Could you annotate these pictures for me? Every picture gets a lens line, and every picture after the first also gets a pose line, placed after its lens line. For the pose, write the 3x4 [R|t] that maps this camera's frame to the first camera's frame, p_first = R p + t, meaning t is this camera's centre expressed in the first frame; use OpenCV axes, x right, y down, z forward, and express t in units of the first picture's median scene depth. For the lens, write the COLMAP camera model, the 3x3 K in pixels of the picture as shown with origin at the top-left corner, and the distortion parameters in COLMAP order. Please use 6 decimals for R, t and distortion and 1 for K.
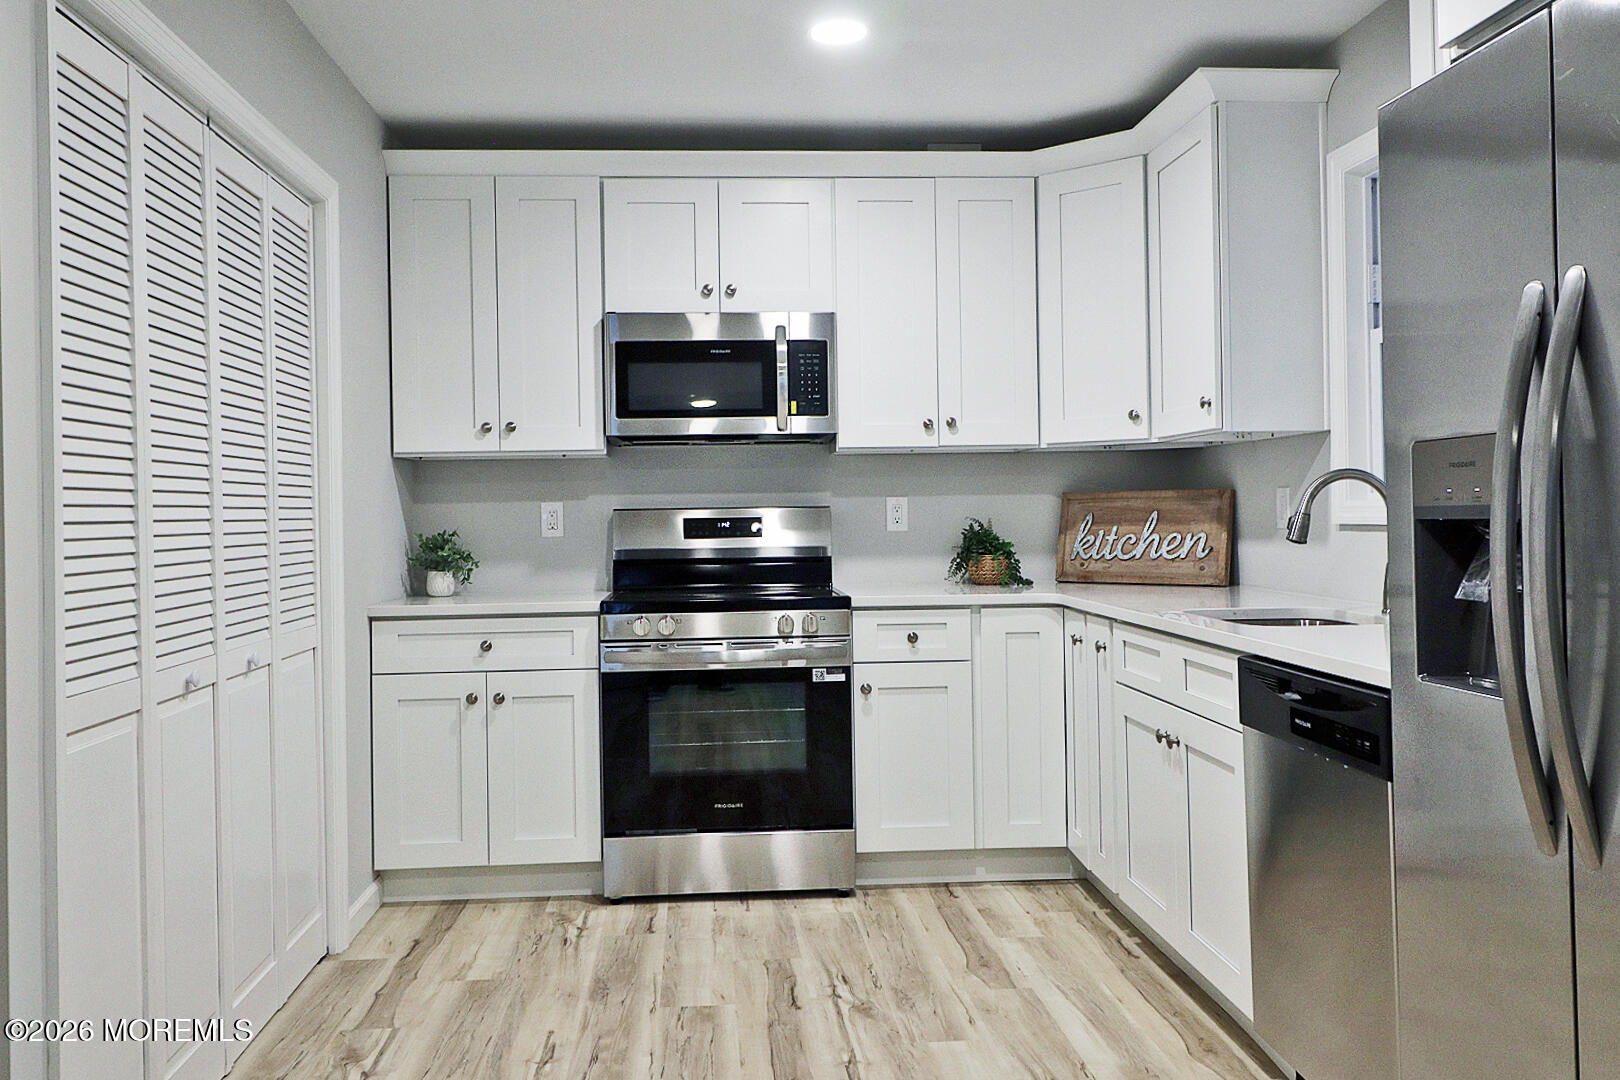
lens RADIAL K [[1336.2, 0, 802.9], [0, 1336.2, 500.3], [0, 0, 1]] dist [0.009503, 0.001752]
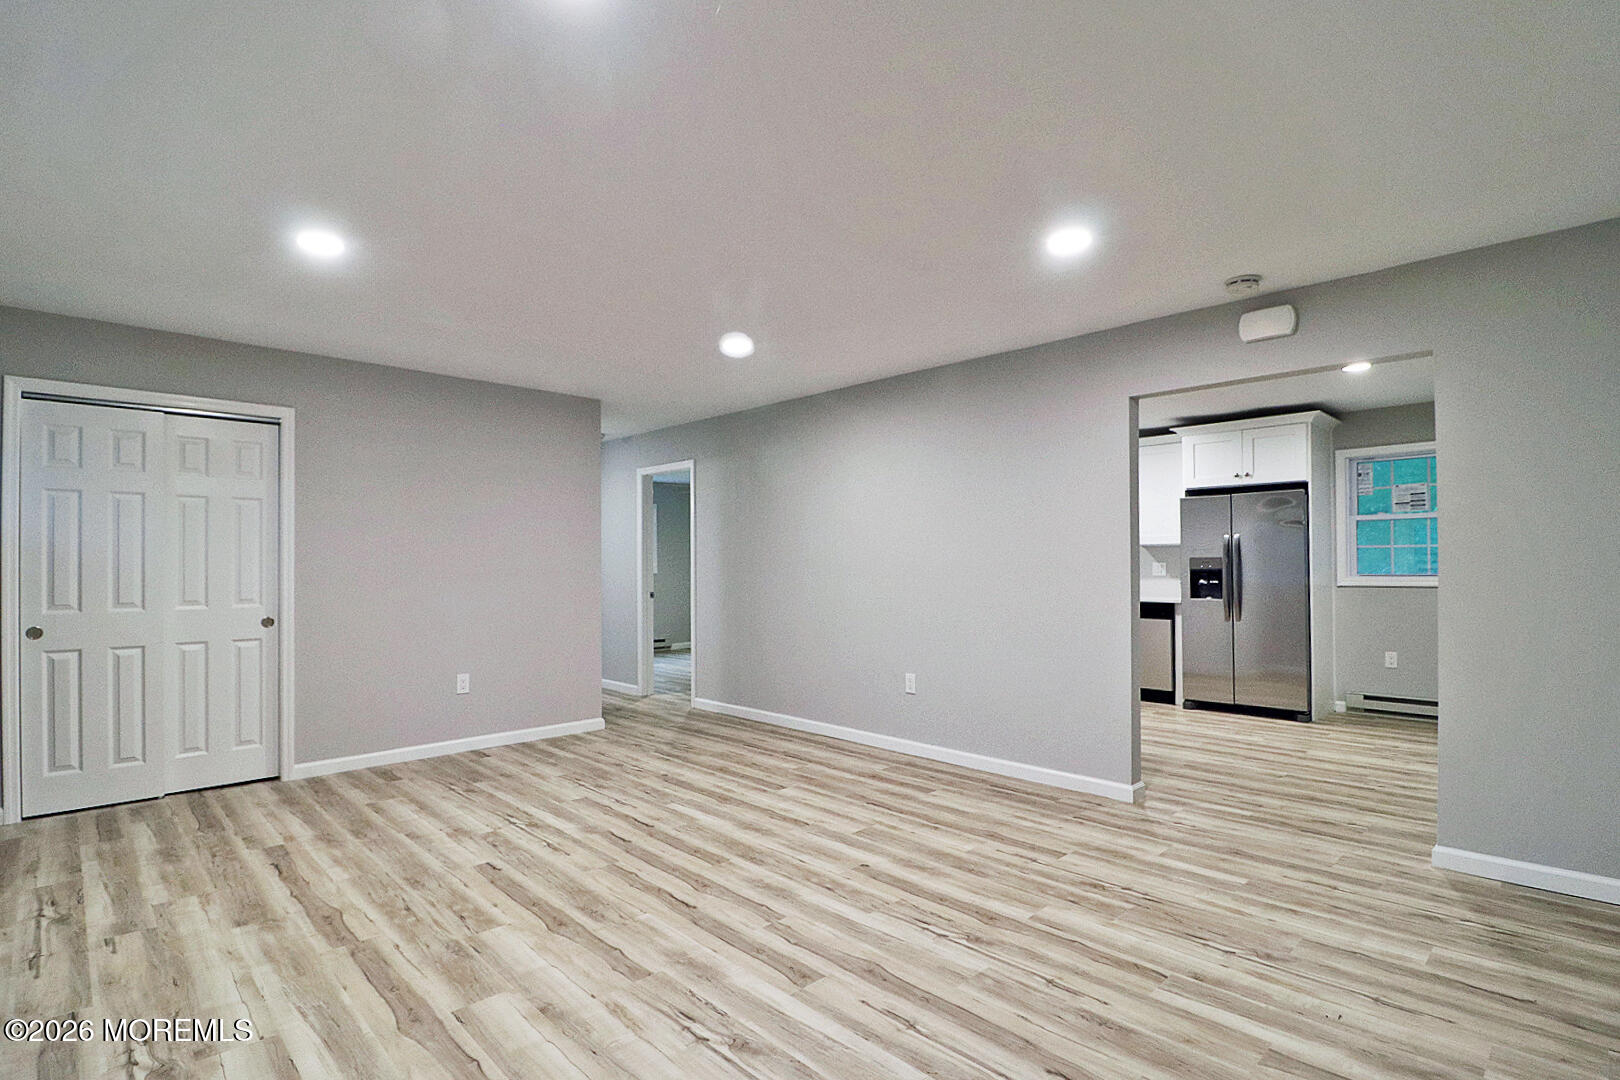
lens RADIAL K [[783.2, 0, 808.0], [0, 783.2, 559.3], [0, 0, 1]] dist [-0.000027, -0.014387]
pose [[0.768217, 0.016376, 0.639981, -1.394242], [-0.013858, 0.999864, -0.008949, 0.007099], [-0.640040, -0.001994, 0.768339, -0.255063]]
